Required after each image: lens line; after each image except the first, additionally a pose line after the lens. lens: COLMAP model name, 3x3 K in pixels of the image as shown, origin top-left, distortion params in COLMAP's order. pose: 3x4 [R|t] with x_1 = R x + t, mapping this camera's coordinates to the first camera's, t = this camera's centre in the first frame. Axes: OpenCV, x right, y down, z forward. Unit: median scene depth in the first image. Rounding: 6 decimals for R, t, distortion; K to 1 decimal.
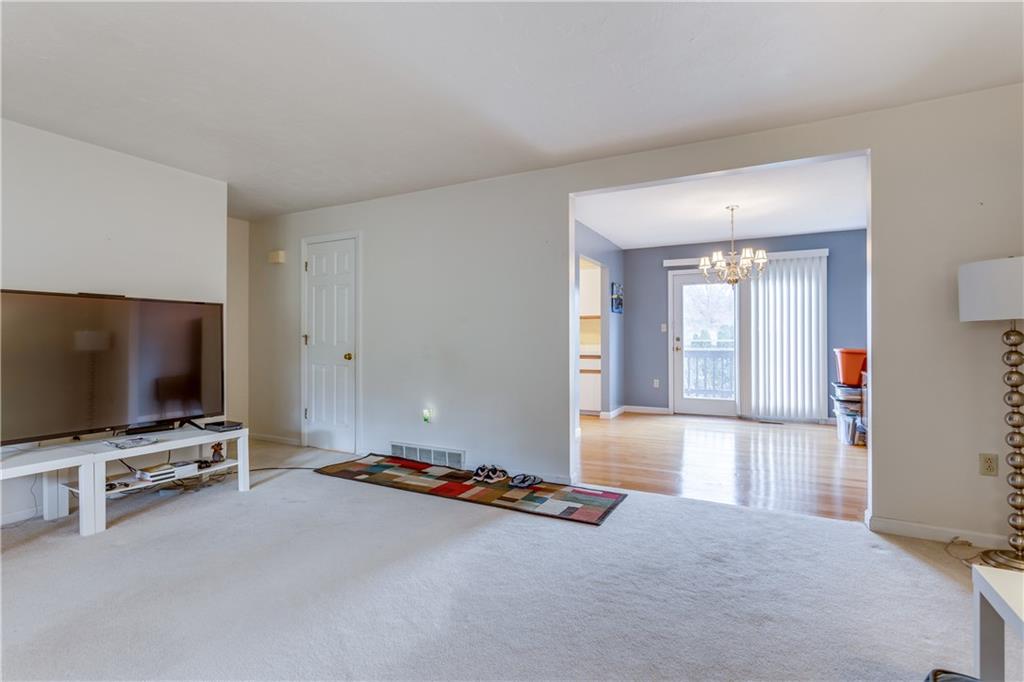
lens RADIAL K [[491.7, 0, 510.2], [0, 491.7, 338.2], [0, 0, 1]] dist [-0.001055, 0.000125]
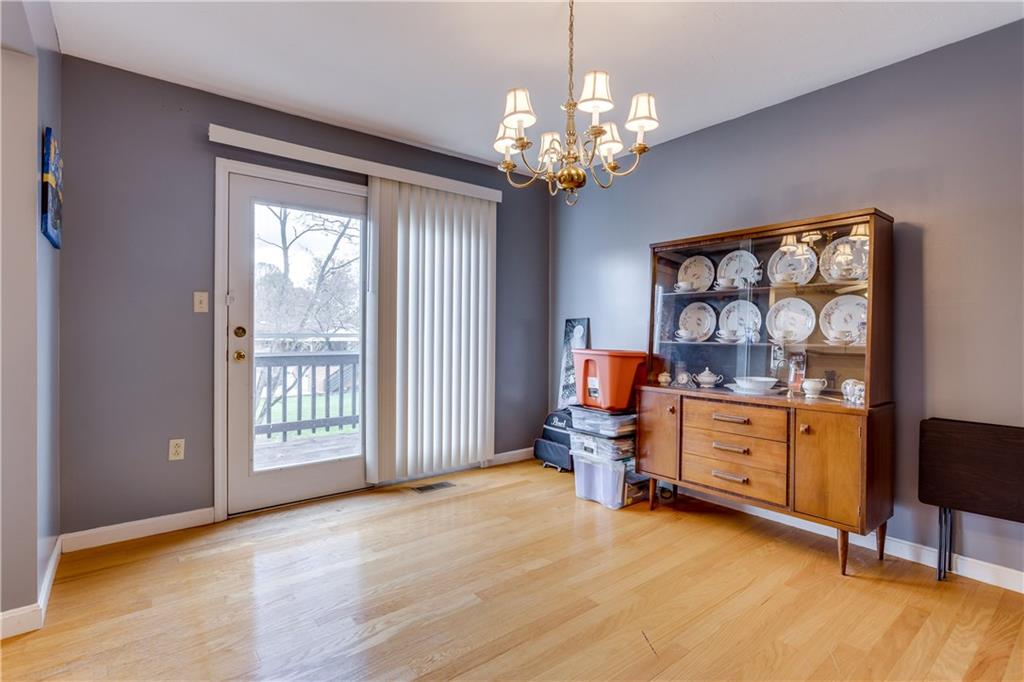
lens RADIAL K [[491.7, 0, 511.2], [0, 491.7, 330.2], [0, 0, 1]] dist [-0.001055, 0.000125]
pose [[0.417099, 0.007983, 0.908826, 0.064683], [-0.005431, 0.999965, -0.006292, 0.002241], [-0.908845, -0.002311, 0.417128, 0.632103]]
